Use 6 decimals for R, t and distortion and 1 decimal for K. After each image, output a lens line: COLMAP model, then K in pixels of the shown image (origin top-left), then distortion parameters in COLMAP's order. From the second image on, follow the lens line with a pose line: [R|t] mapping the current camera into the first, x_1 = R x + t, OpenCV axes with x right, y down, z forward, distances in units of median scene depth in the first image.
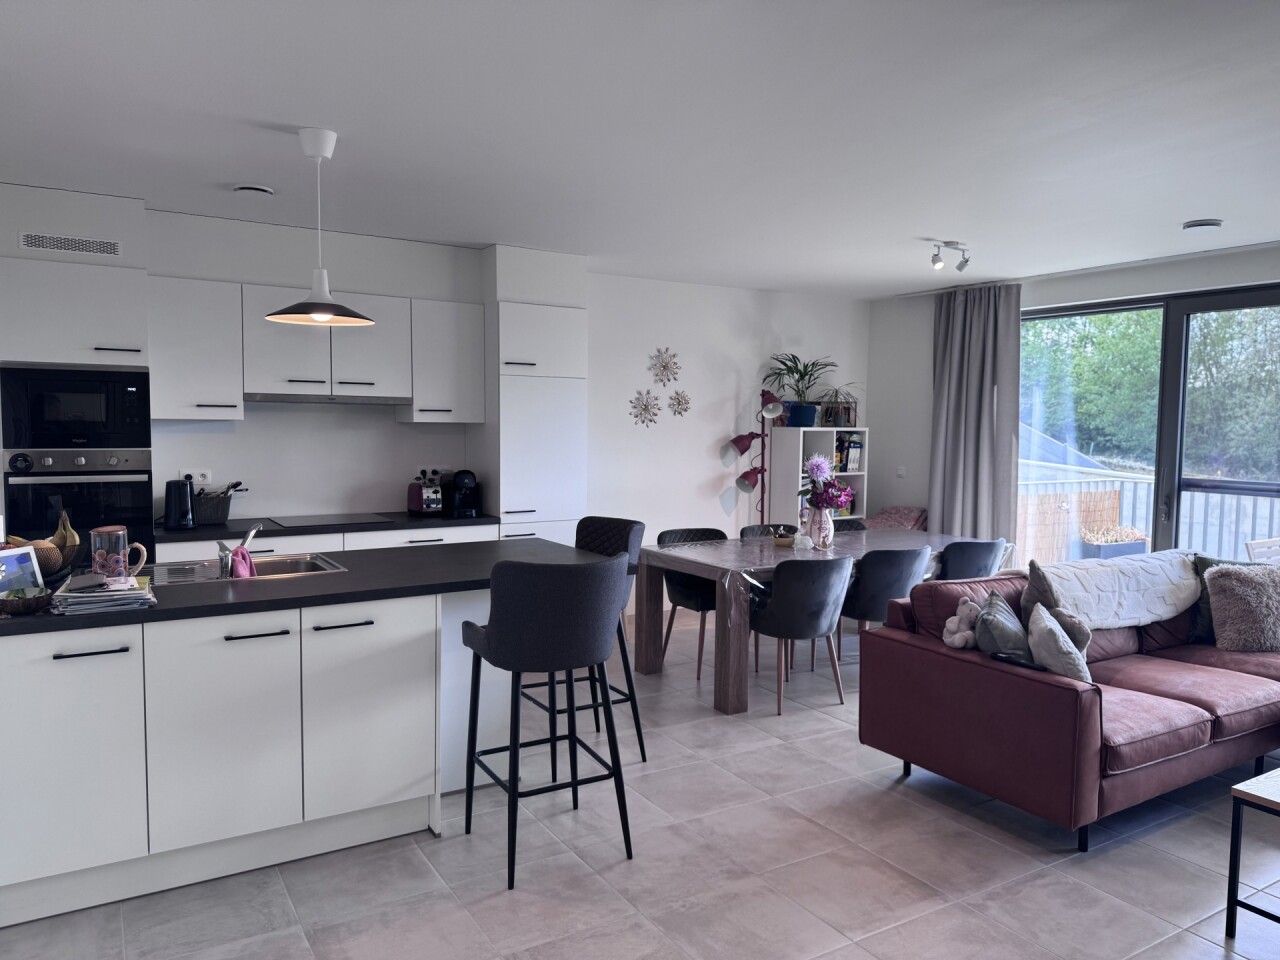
lens RADIAL K [[907.6, 0, 636.7], [0, 907.6, 485.6], [0, 0, 1]] dist [0.109857, -0.143020]
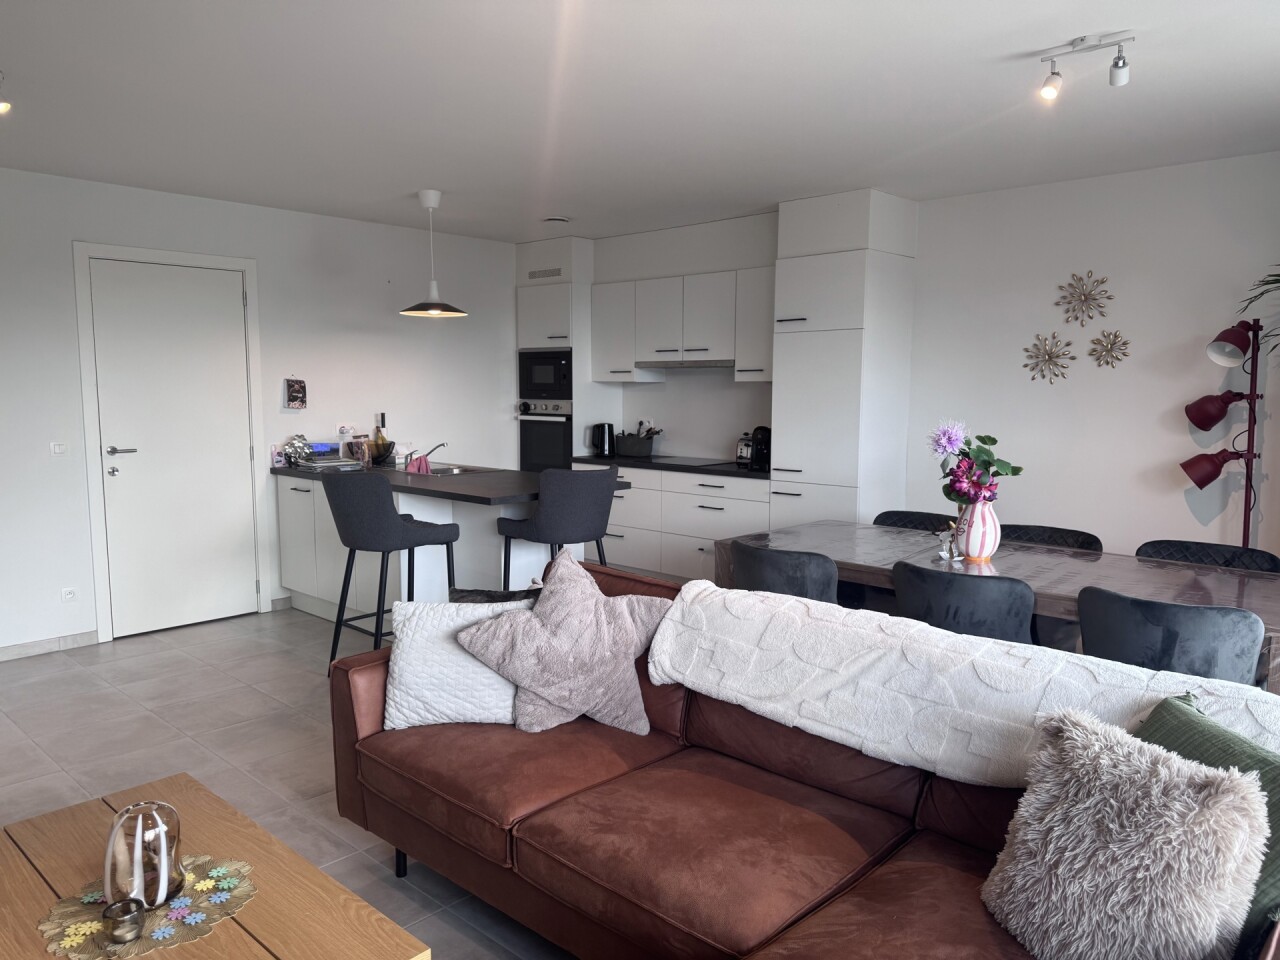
lens RADIAL K [[907.6, 0, 636.7], [0, 907.6, 485.6], [0, 0, 1]] dist [0.109857, -0.143020]
pose [[0.260168, 0.097686, -0.960609, 0.796179], [-0.066328, 0.994327, 0.083151, -0.026980], [0.963283, 0.042082, 0.265171, 0.587253]]
